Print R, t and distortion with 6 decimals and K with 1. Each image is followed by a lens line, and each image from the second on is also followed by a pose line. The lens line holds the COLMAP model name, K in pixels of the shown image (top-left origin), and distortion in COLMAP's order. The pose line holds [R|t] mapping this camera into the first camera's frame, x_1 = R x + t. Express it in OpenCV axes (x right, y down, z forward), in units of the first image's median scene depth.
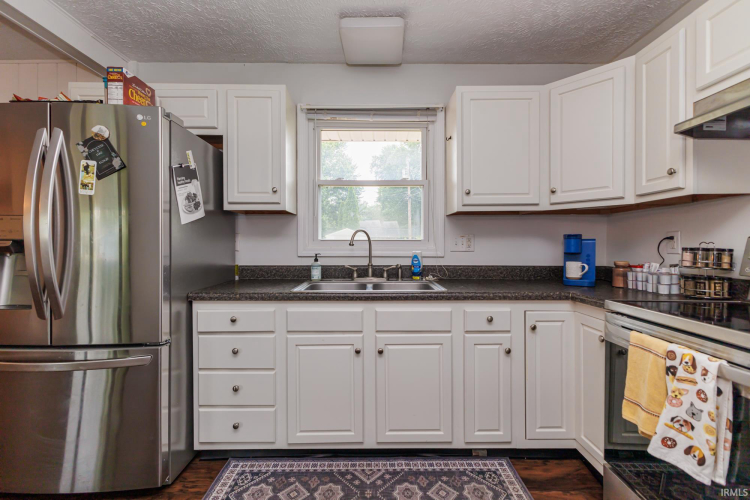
lens RADIAL K [[328.5, 0, 377.2], [0, 328.5, 247.6], [0, 0, 1]] dist [0.007974, 0.000063]
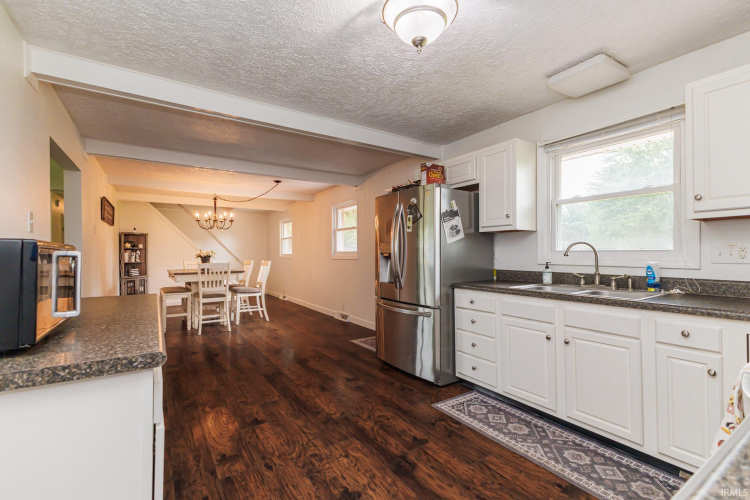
lens RADIAL K [[320.3, 0, 345.3], [0, 320.3, 249.5], [0, 0, 1]] dist [0.001835, 0.000124]
pose [[0.476829, -0.012915, -0.878901, 0.630993], [-0.002045, 0.999873, -0.015802, -0.010732], [0.878994, 0.009332, 0.476742, -0.292090]]
